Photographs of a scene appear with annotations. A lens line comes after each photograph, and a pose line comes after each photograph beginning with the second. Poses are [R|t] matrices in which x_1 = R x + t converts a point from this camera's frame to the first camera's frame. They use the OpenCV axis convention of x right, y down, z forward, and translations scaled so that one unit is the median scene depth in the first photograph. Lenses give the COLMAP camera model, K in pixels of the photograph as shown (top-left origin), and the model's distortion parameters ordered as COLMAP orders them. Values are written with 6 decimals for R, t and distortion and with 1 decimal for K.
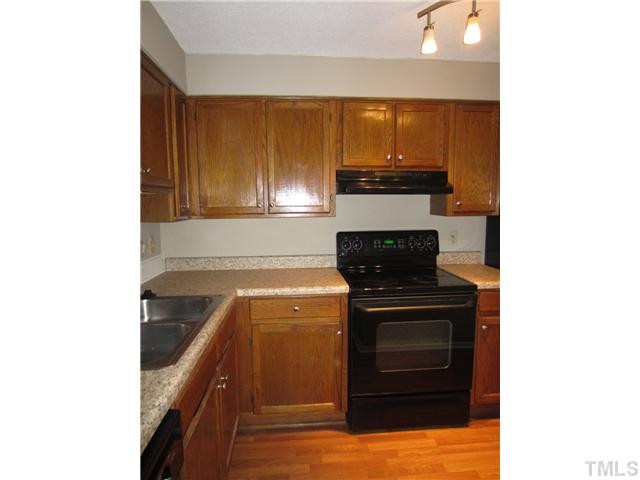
lens RADIAL K [[345.9, 0, 321.4], [0, 345.9, 246.0], [0, 0, 1]] dist [-0.002784, 0.000128]
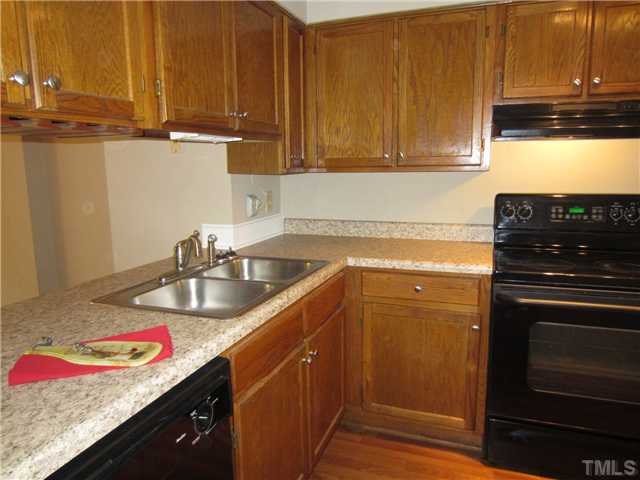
lens RADIAL K [[456.1, 0, 320.0], [0, 456.1, 240.0], [0, 0, 1]] dist [0.005571, 0.003550]
pose [[0.915133, 0.067794, -0.397411, 0.115122], [-0.046991, 0.996978, 0.061866, 0.017822], [0.400404, -0.037941, 0.915553, -0.023282]]
